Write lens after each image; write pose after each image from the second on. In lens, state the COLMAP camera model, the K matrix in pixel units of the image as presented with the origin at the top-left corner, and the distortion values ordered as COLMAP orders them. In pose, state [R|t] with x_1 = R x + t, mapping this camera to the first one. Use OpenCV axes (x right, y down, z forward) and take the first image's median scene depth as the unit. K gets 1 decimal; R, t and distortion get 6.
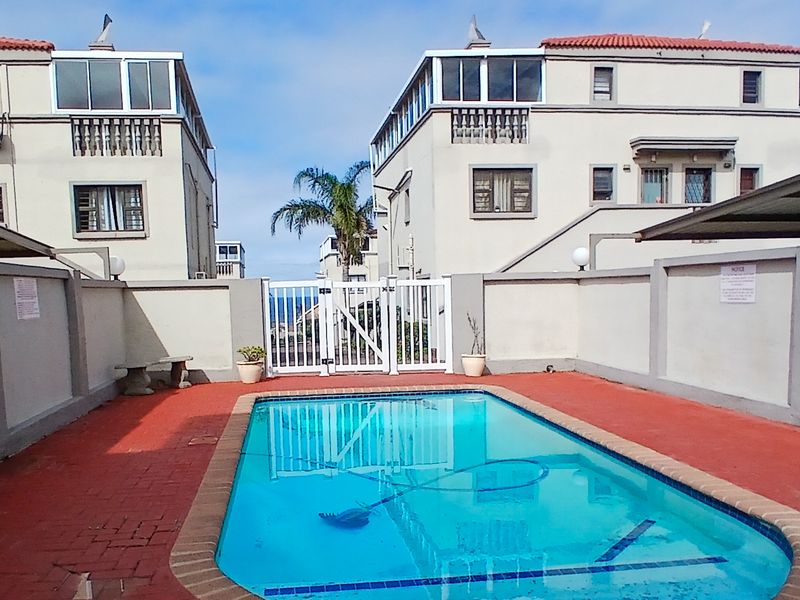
lens RADIAL K [[399.7, 0, 401.1], [0, 399.7, 311.9], [0, 0, 1]] dist [0.000289, -0.000011]
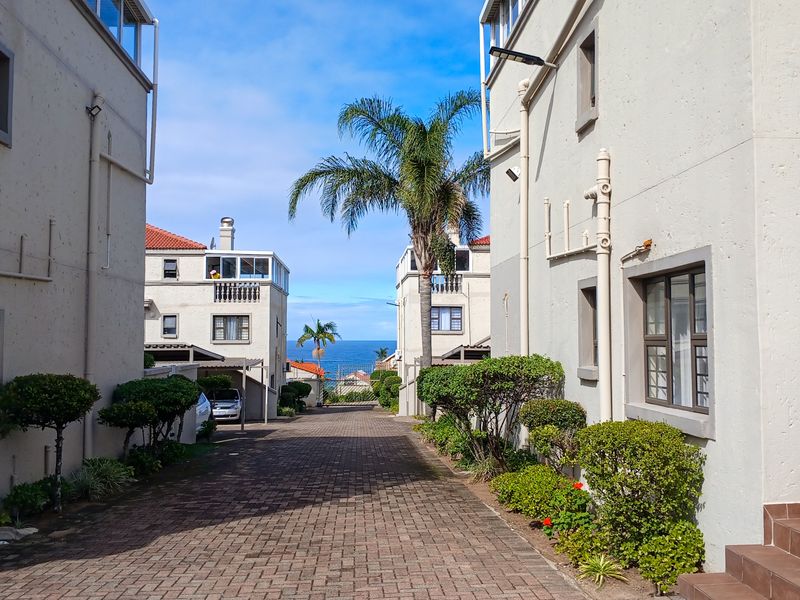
lens RADIAL K [[606.0, 0, 400.0], [0, 606.0, 300.0], [0, 0, 1]] dist [0.408475, -0.000134]
pose [[0.981623, 0.005622, -0.190749, -0.017191], [-0.025852, 0.994269, -0.103738, -0.002913], [0.189073, 0.106762, 0.976142, 0.193823]]
